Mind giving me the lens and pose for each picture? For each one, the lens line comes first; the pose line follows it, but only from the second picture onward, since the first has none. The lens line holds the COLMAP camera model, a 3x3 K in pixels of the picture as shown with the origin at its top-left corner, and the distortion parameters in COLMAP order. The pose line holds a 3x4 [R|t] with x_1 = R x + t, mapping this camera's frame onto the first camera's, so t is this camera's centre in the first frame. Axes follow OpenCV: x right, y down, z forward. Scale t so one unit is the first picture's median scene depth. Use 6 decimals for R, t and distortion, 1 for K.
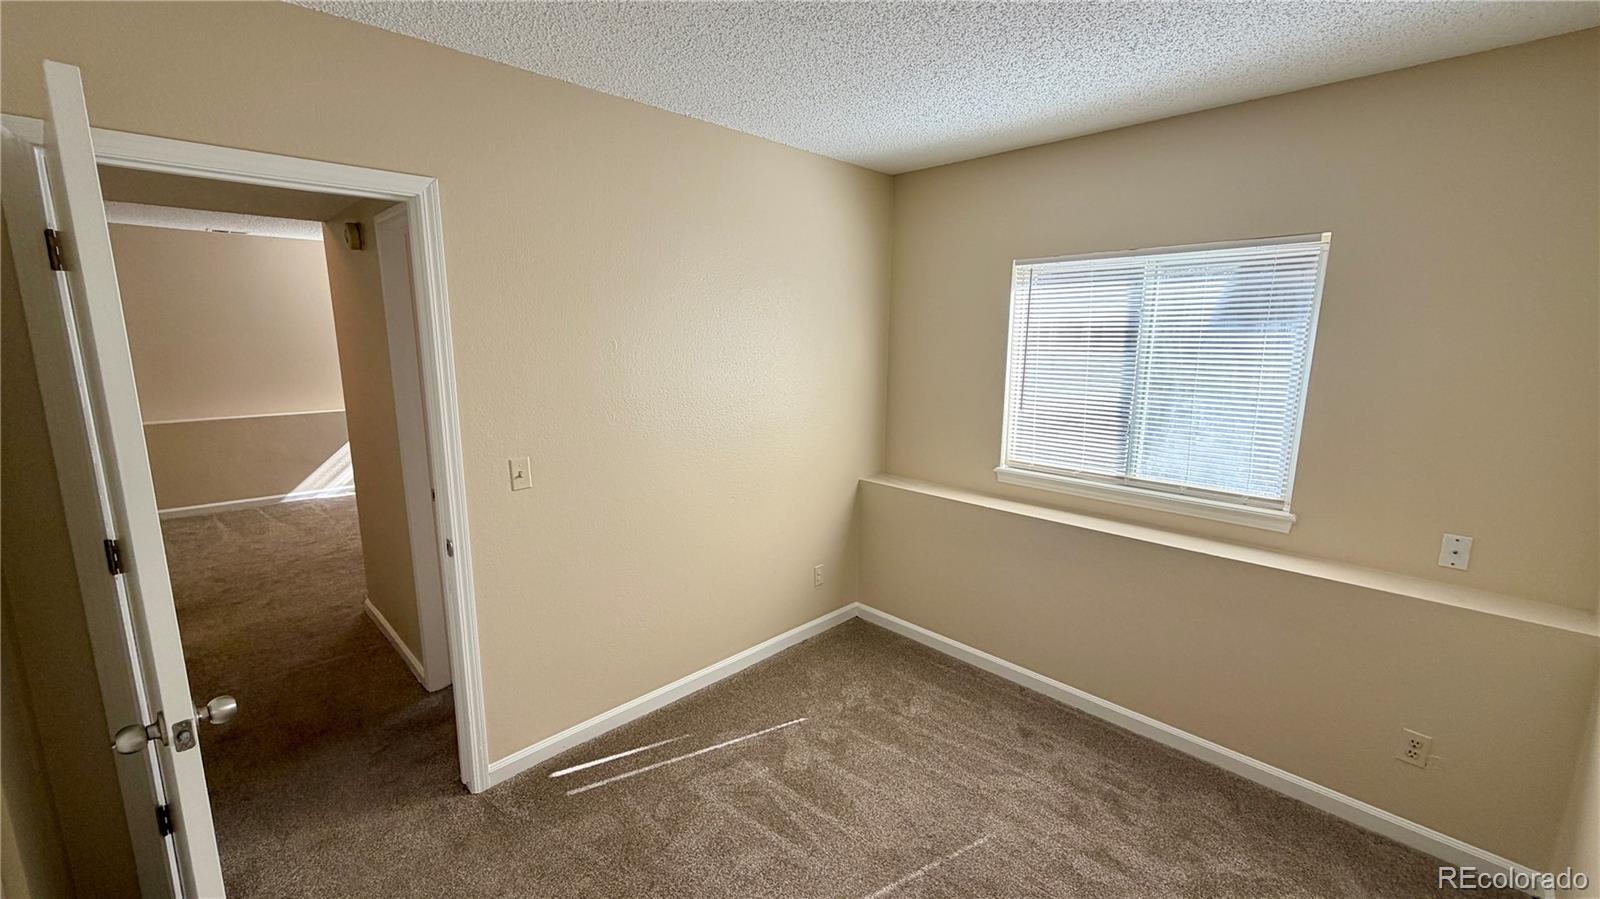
lens RADIAL K [[635.0, 0, 802.3], [0, 635.0, 449.3], [0, 0, 1]] dist [0.002600, -0.000075]
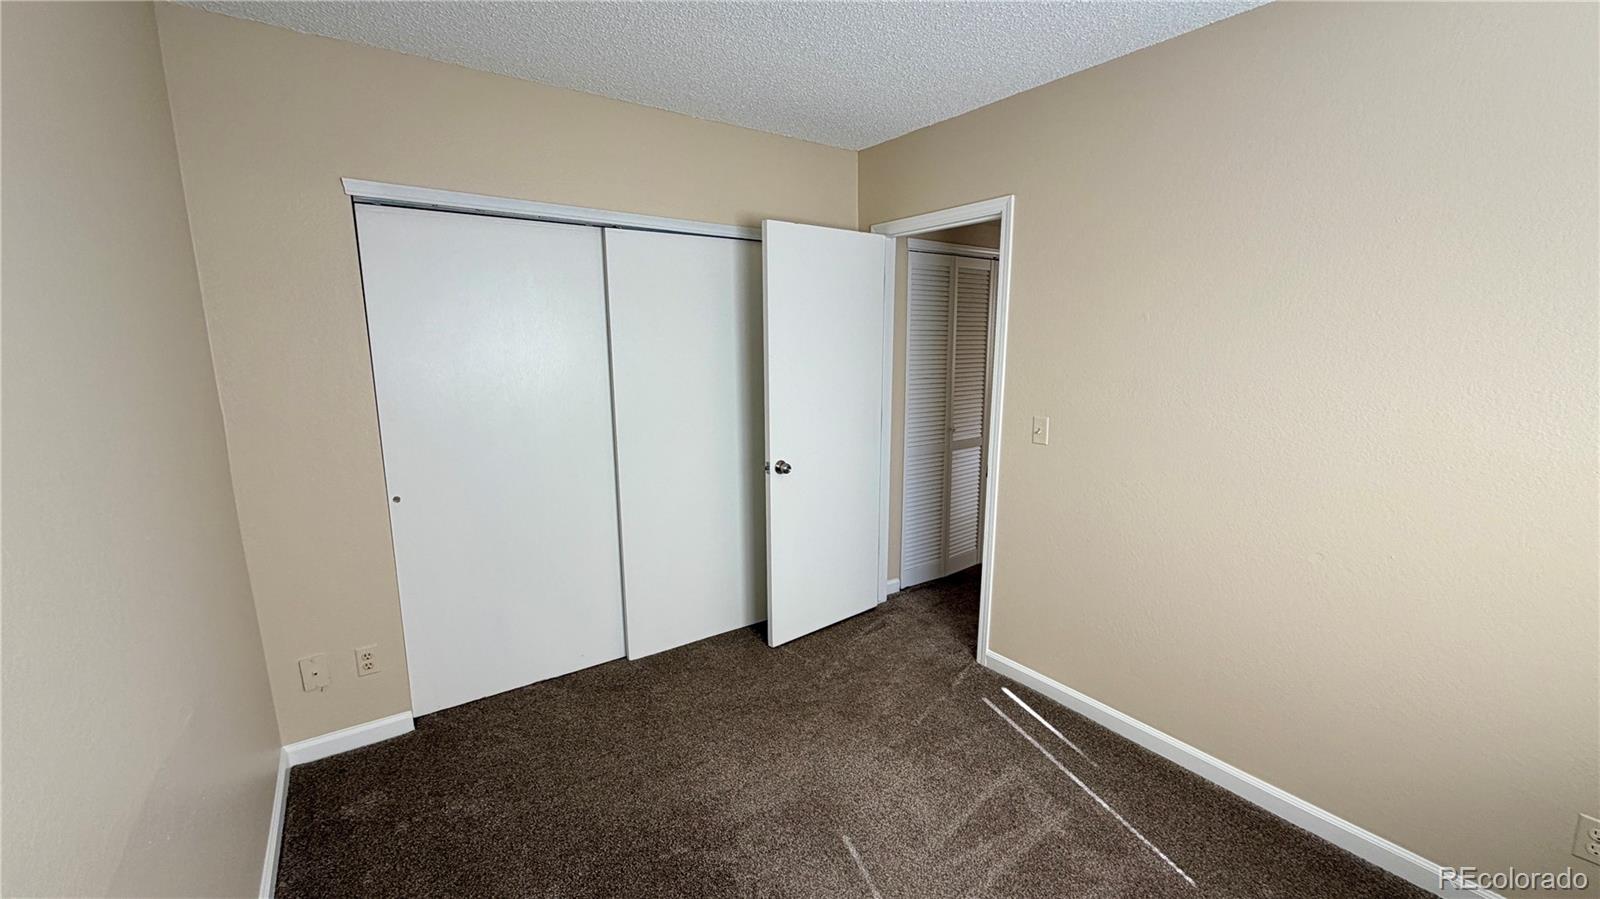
lens RADIAL K [[635.0, 0, 795.9], [0, 635.0, 450.4], [0, 0, 1]] dist [0.002600, -0.000075]
pose [[-0.166146, 0.166652, -0.971917, 0.753376], [-0.176146, 0.964748, 0.195534, -0.074025], [0.970241, 0.203686, -0.130934, 0.709282]]
